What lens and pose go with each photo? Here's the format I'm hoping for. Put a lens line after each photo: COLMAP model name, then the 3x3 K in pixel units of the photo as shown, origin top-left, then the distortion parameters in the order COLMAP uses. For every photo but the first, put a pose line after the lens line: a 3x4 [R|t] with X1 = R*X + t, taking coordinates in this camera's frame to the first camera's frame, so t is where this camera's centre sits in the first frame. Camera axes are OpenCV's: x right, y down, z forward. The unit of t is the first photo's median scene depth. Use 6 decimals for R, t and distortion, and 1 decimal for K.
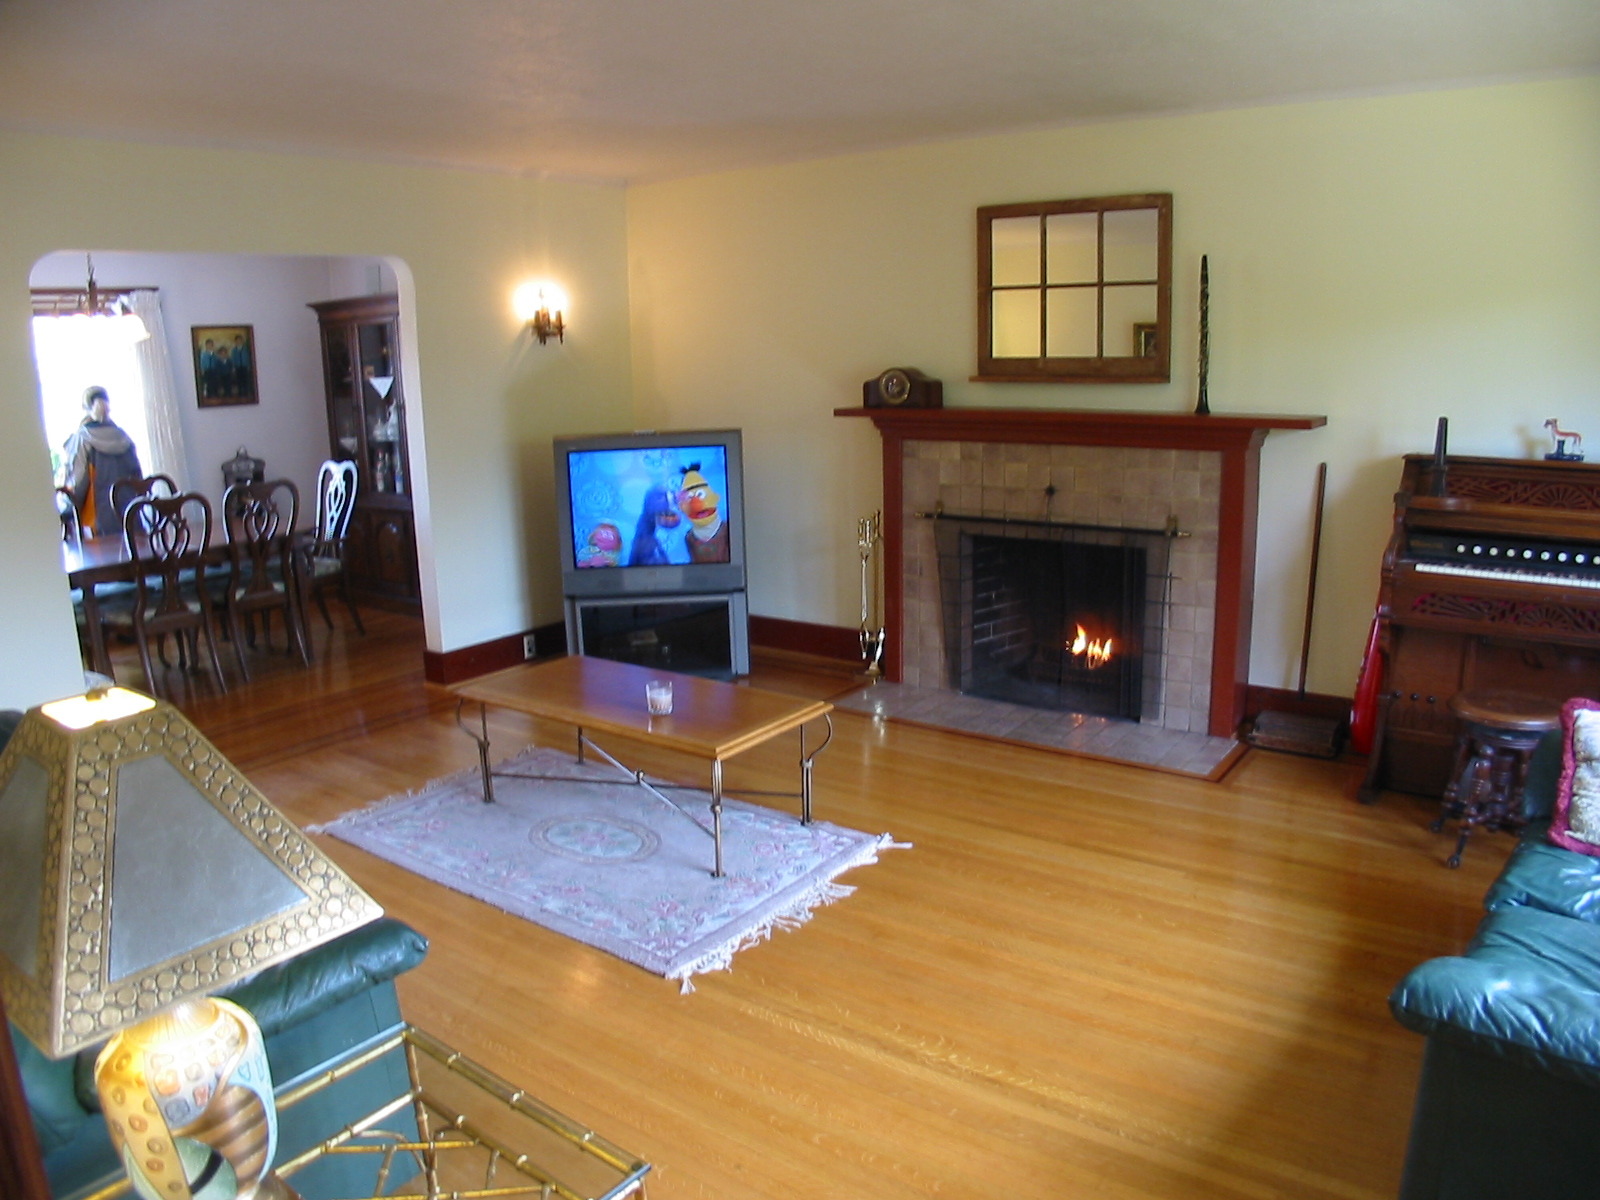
lens RADIAL K [[1159.3, 0, 812.1], [0, 1159.3, 612.3], [0, 0, 1]] dist [-0.198368, 0.091100]
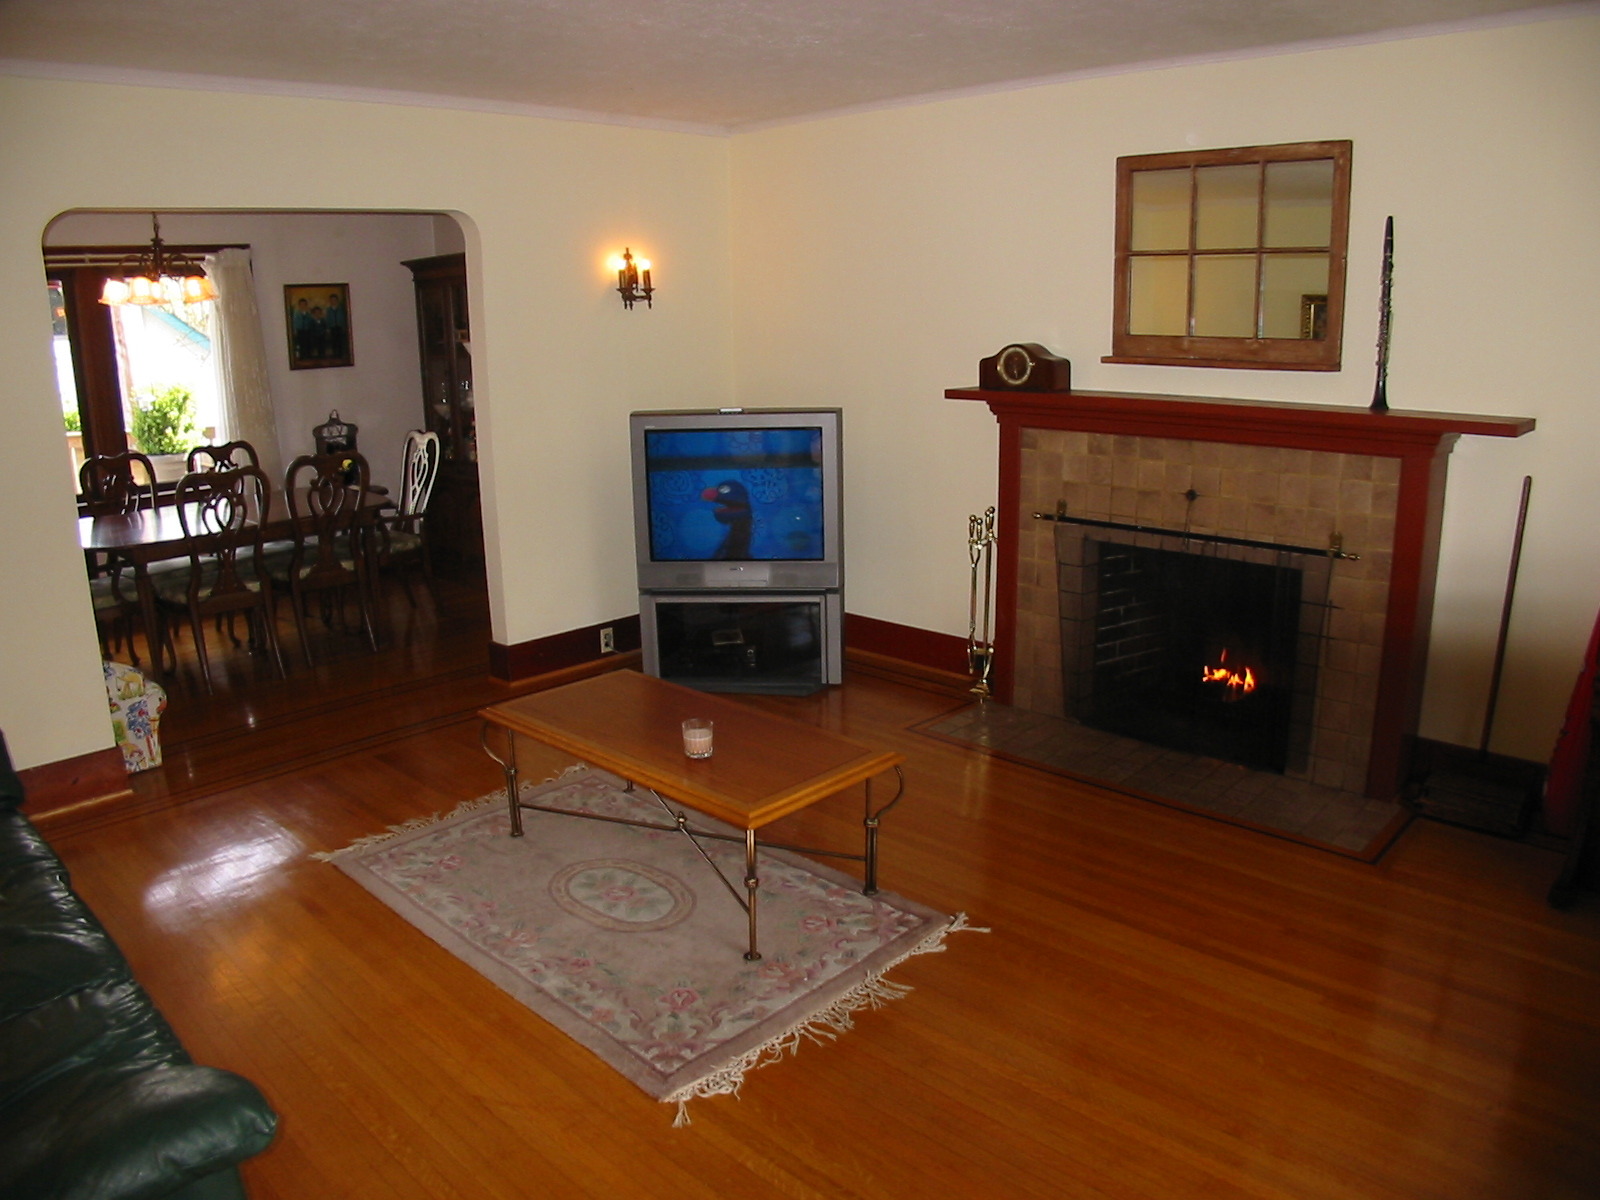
lens RADIAL K [[1159.3, 0, 812.1], [0, 1159.3, 612.3], [0, 0, 1]] dist [-0.198368, 0.091100]
pose [[0.990660, 0.041526, -0.129881, 0.043903], [-0.037118, 0.998656, 0.036179, -0.040381], [0.131209, -0.031020, 0.990869, 0.136970]]
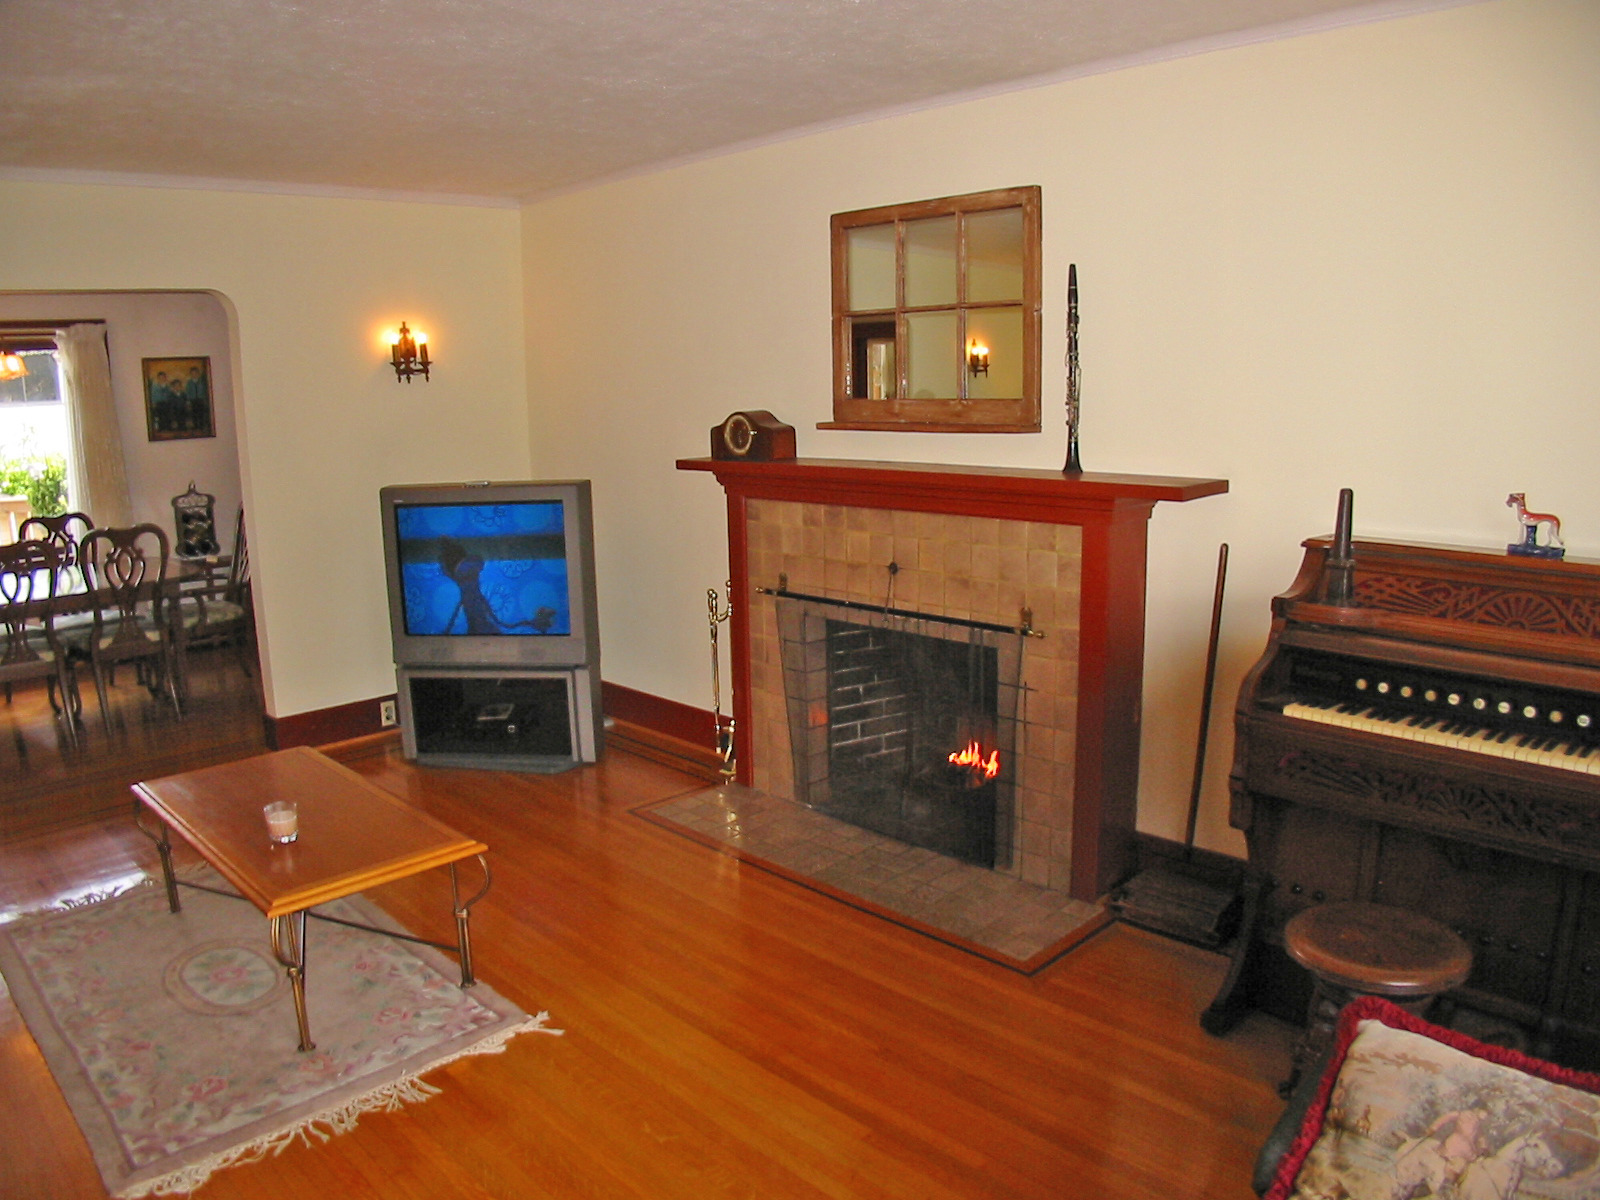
lens RADIAL K [[1159.3, 0, 812.1], [0, 1159.3, 612.3], [0, 0, 1]] dist [-0.198368, 0.091100]
pose [[0.986876, 0.035038, -0.157631, 0.284961], [-0.038328, 0.999105, -0.017882, -0.060250], [0.156864, 0.023689, 0.987336, 0.206718]]
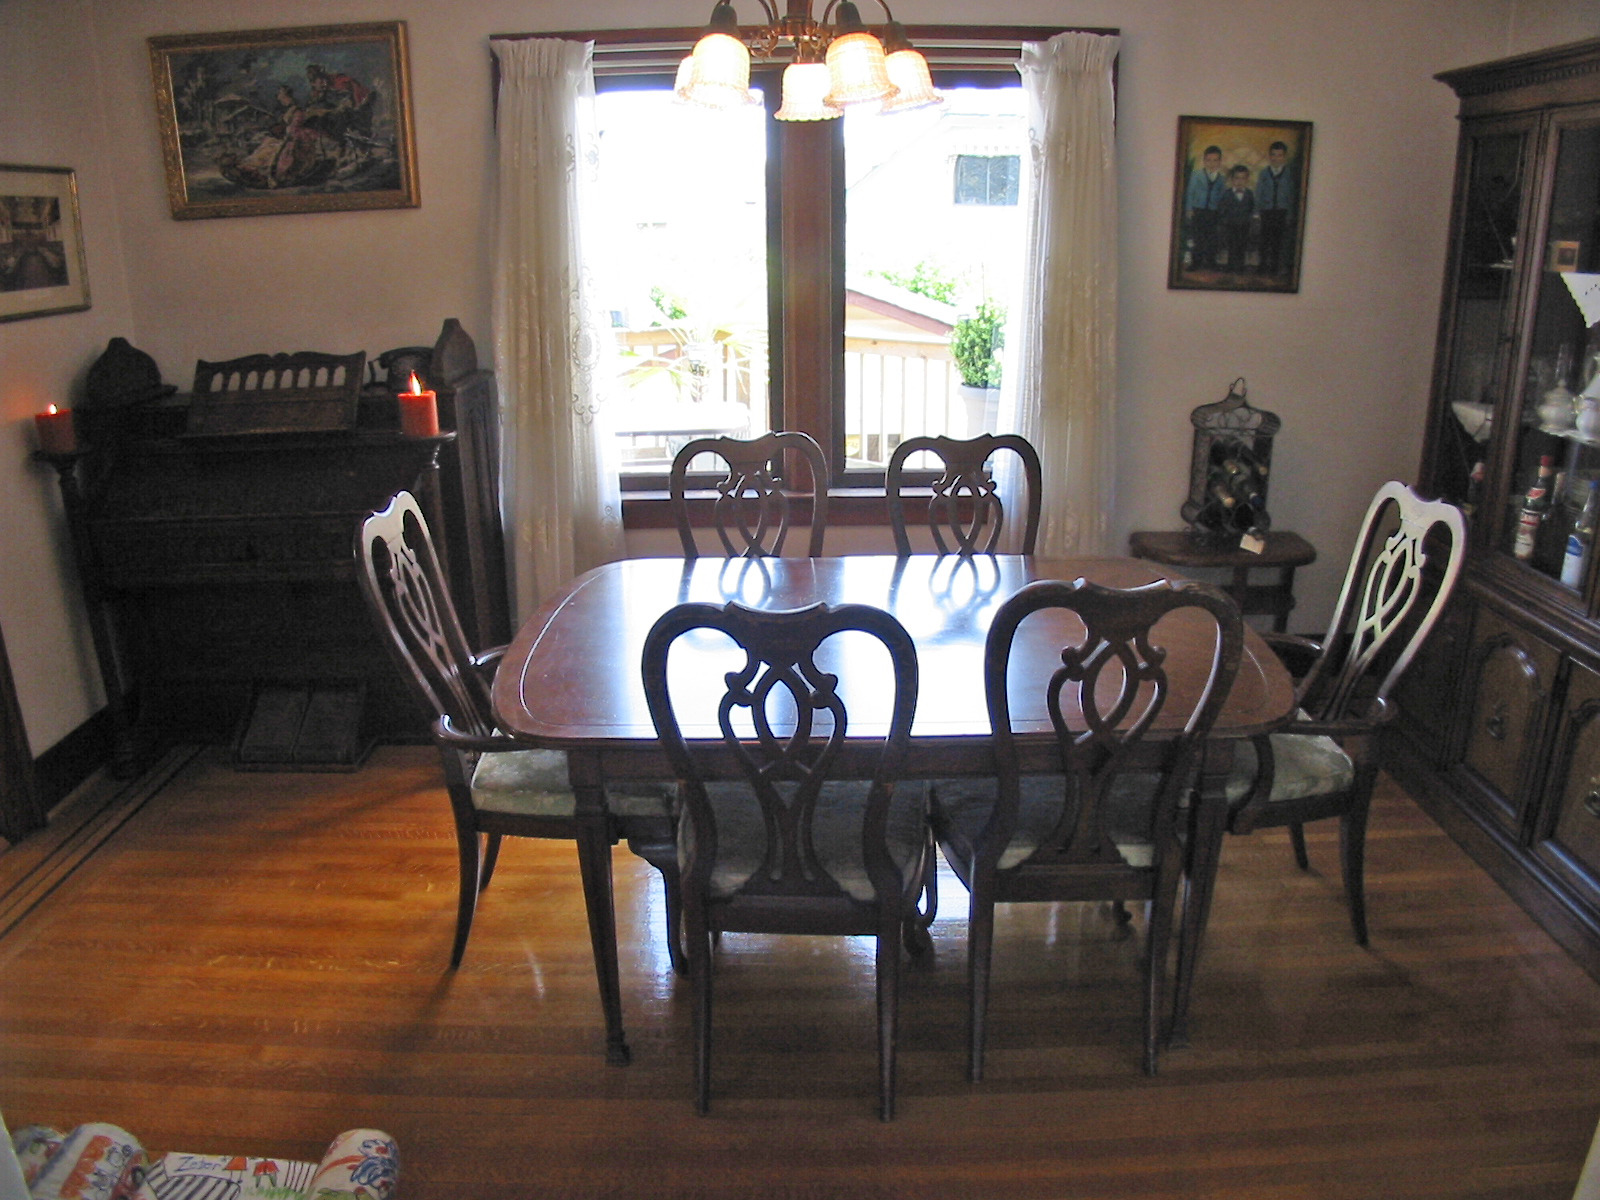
lens RADIAL K [[1159.3, 0, 812.1], [0, 1159.3, 612.3], [0, 0, 1]] dist [-0.198368, 0.091100]
pose [[0.587870, 0.282225, -0.758128, -0.364675], [-0.185065, 0.959235, 0.213587, -0.193382], [0.787502, 0.014742, 0.616135, 0.877685]]
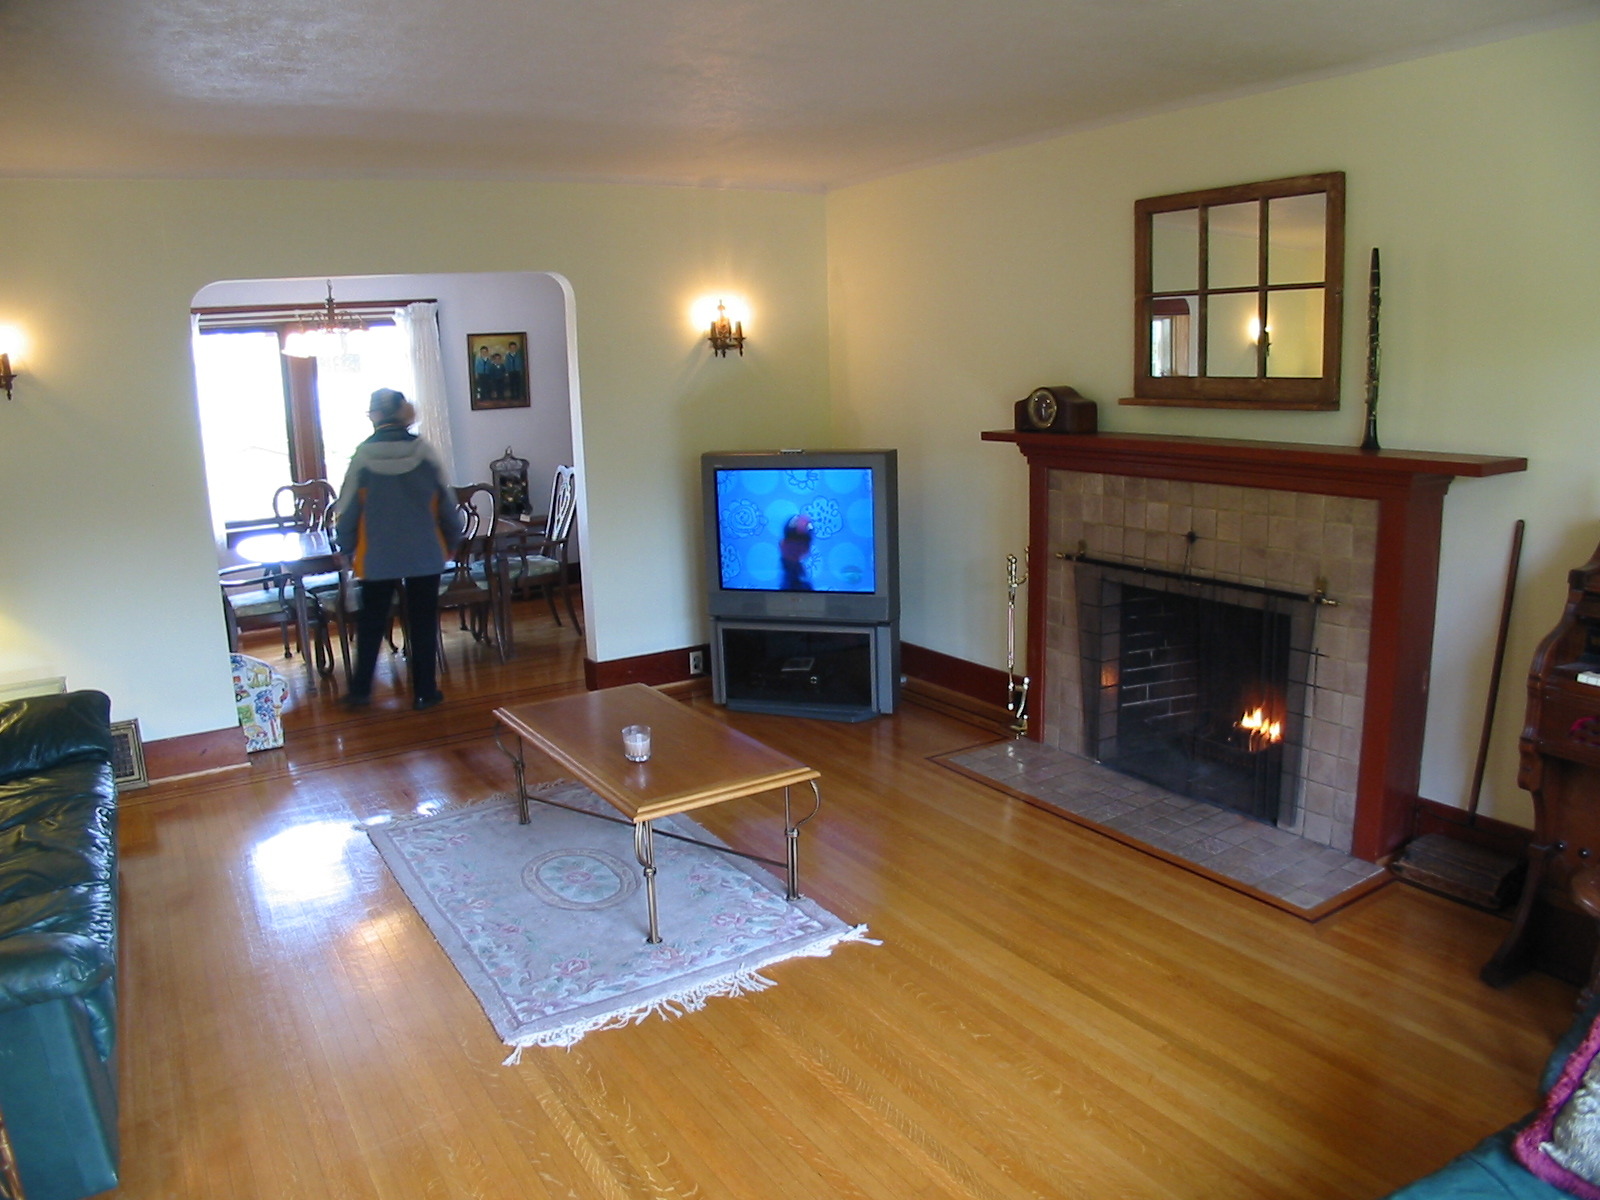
lens RADIAL K [[1159.3, 0, 812.1], [0, 1159.3, 612.3], [0, 0, 1]] dist [-0.198368, 0.091100]
pose [[0.928127, 0.072513, -0.365133, 0.261993], [-0.072307, 0.997281, 0.014258, -0.043987], [0.365174, 0.013169, 0.930846, 0.134000]]
